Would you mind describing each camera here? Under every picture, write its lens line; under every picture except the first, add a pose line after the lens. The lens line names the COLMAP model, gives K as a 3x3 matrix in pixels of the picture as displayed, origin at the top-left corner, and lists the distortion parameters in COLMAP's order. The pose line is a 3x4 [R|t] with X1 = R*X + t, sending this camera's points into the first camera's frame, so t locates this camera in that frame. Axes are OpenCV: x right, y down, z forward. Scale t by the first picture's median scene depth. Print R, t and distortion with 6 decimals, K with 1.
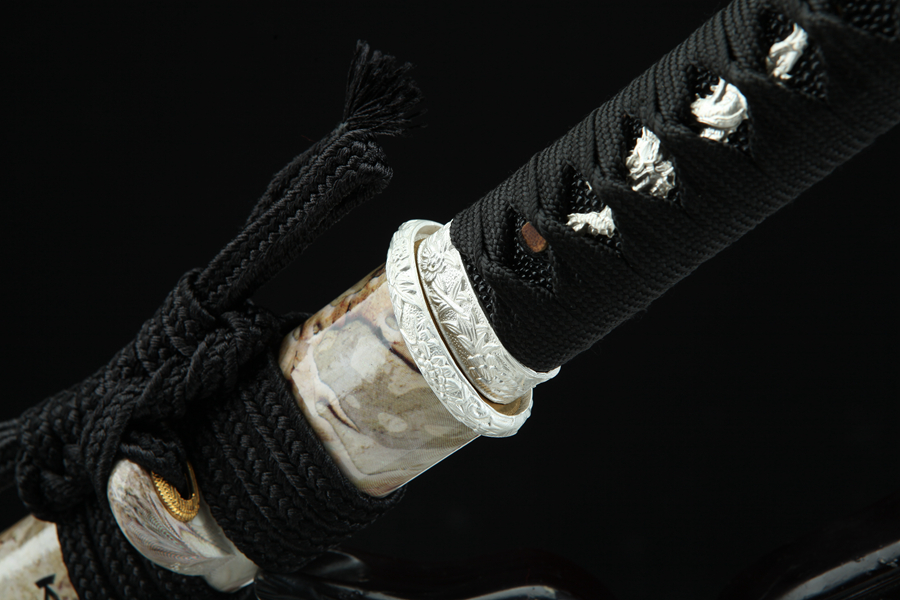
lens RADIAL K [[1814.9, 0, 450.0], [0, 1814.9, 300.0], [0, 0, 1]] dist [0.369490, 0.271176]
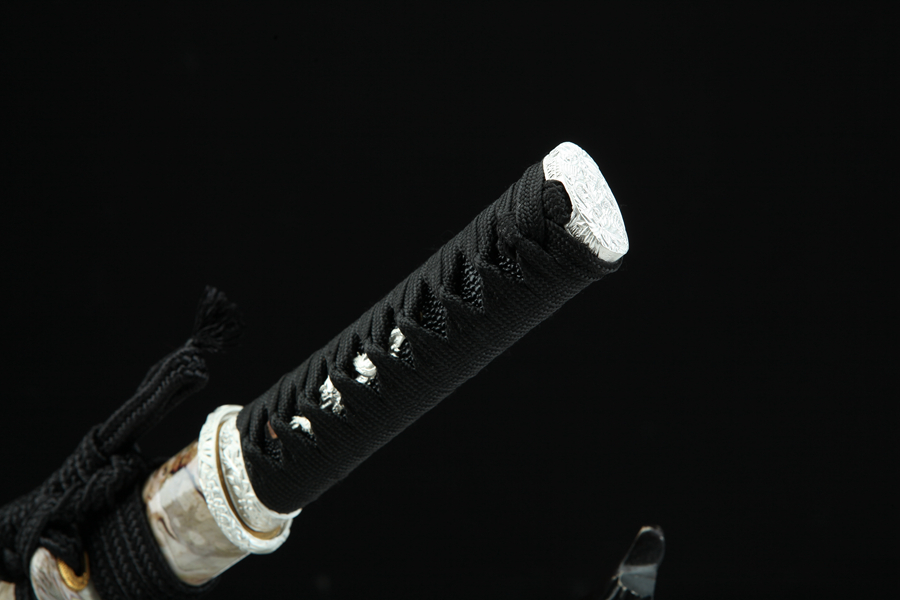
lens RADIAL K [[1814.9, 0, 450.0], [0, 1814.9, 300.0], [0, 0, 1]] dist [0.369490, 0.271176]
pose [[0.984064, 0.063456, -0.166110, 0.425027], [-0.067929, 0.997461, -0.021384, -0.115215], [0.164331, 0.032327, 0.985875, -0.507657]]
